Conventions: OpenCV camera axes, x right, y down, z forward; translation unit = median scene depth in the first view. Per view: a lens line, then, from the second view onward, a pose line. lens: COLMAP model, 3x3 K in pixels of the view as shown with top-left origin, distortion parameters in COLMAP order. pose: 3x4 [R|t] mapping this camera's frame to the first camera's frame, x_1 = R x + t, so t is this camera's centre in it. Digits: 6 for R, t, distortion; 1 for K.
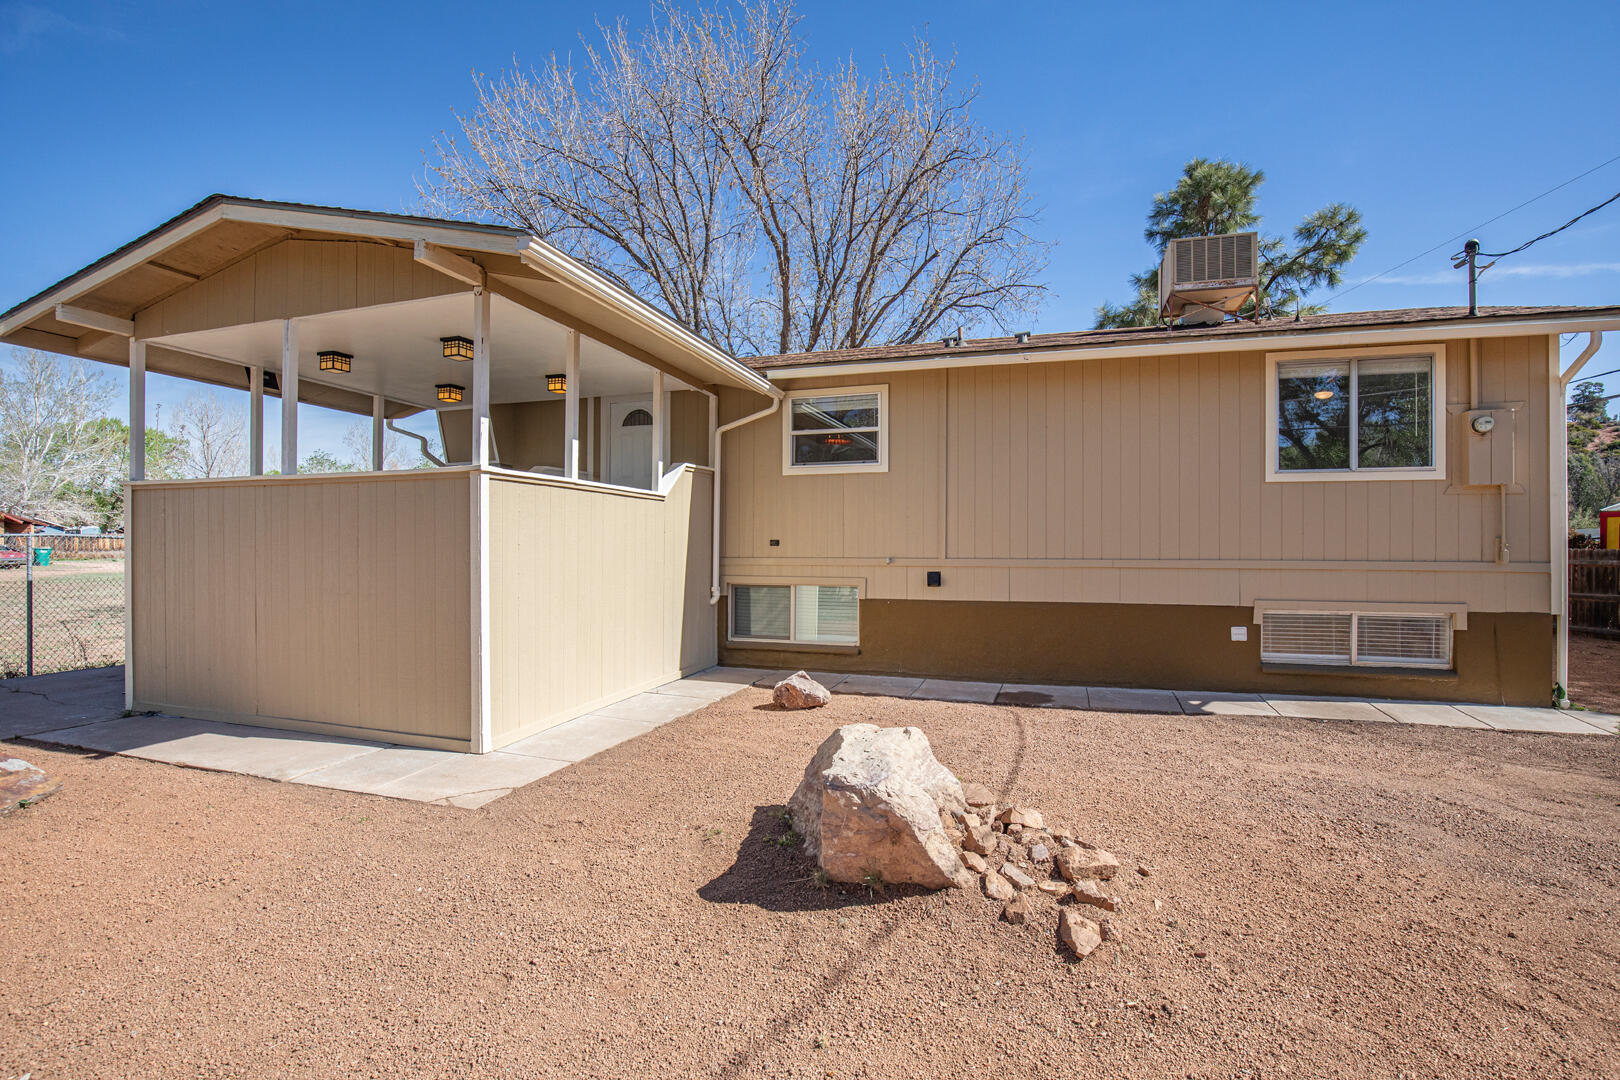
lens RADIAL K [[751.7, 0, 810.0], [0, 751.7, 540.0], [0, 0, 1]] dist [-0.033347, 0.000057]
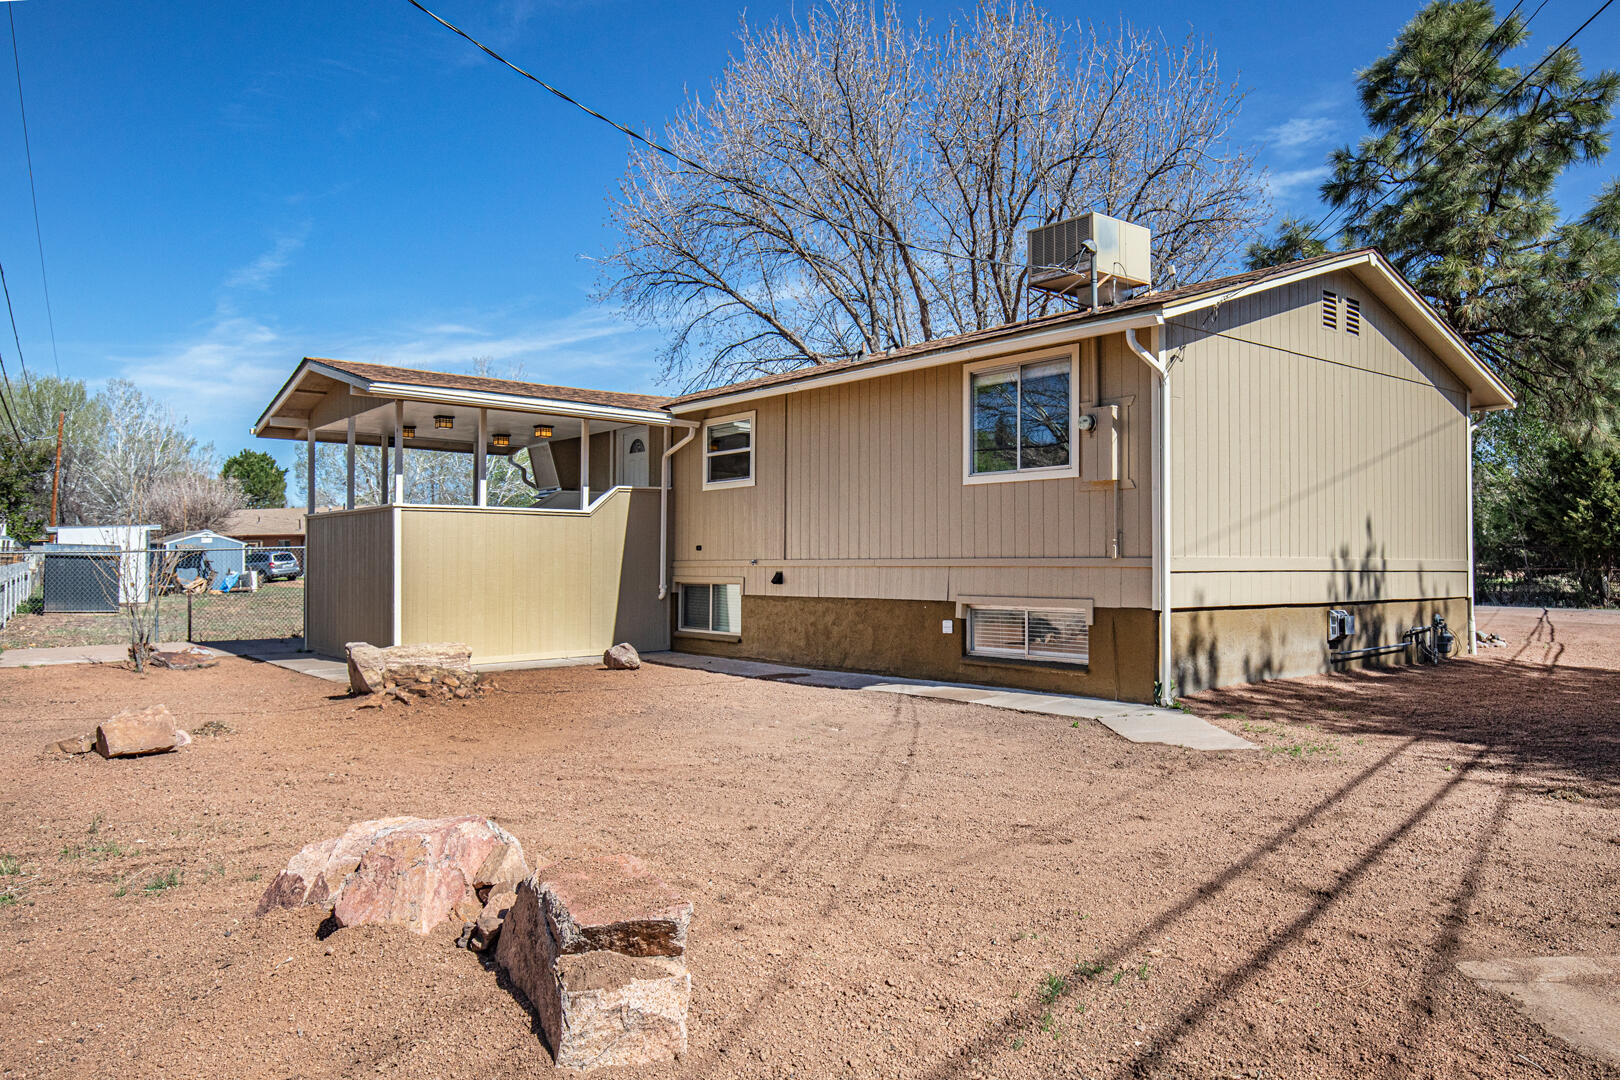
lens RADIAL K [[1131.4, 0, 810.0], [0, 1131.4, 540.0], [0, 0, 1]] dist [-0.007157, -0.002158]
pose [[0.833520, -0.015167, -0.552282, 1.232725], [0.007909, 0.999848, -0.015522, 0.022755], [0.552433, 0.008570, 0.833513, -0.445170]]
